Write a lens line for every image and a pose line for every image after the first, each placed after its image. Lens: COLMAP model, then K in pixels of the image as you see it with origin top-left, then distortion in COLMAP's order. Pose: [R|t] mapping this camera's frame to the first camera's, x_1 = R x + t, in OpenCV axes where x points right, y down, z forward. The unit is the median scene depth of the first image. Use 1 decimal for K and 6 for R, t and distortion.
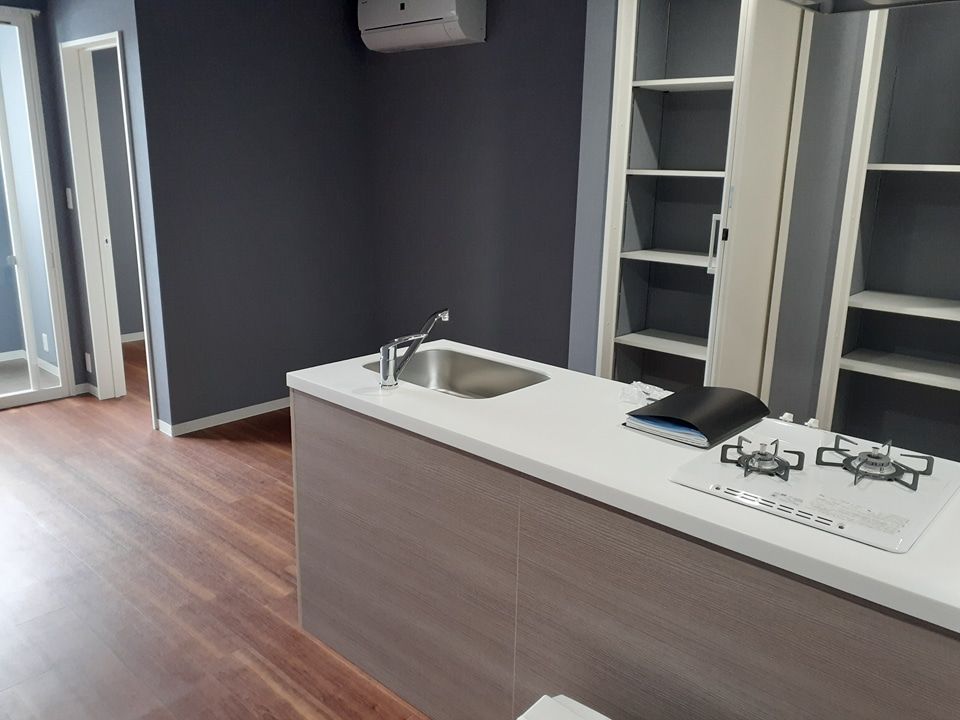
lens RADIAL K [[761.2, 0, 480.0], [0, 761.2, 360.0], [0, 0, 1]] dist [0.110262, -0.130303]
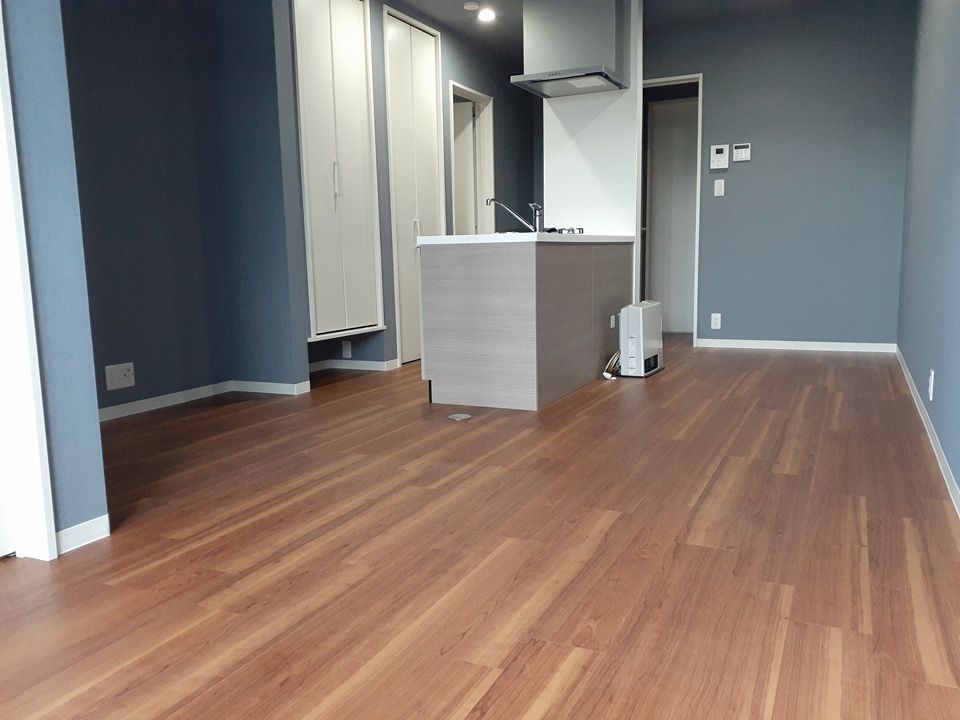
lens RADIAL K [[761.2, 0, 480.0], [0, 761.2, 360.0], [0, 0, 1]] dist [0.110262, -0.130303]
pose [[-0.288057, -0.152052, 0.945465, -1.638530], [0.256552, 0.938968, 0.229171, -0.120056], [-0.922607, 0.308575, -0.231467, 1.459486]]
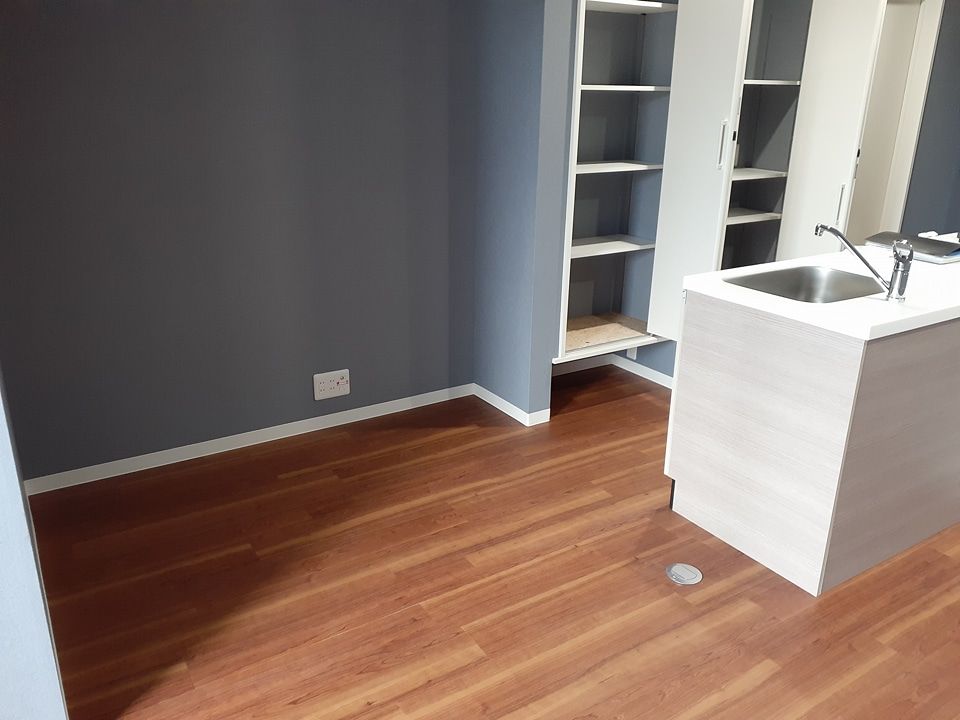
lens RADIAL K [[754.6, 0, 480.0], [0, 754.6, 360.0], [0, 0, 1]] dist [0.027467, -0.005934]
pose [[0.255065, -0.341410, 0.904644, -1.100606], [0.237510, 0.929048, 0.283653, -0.284266], [-0.937300, 0.142512, 0.318056, 1.081818]]
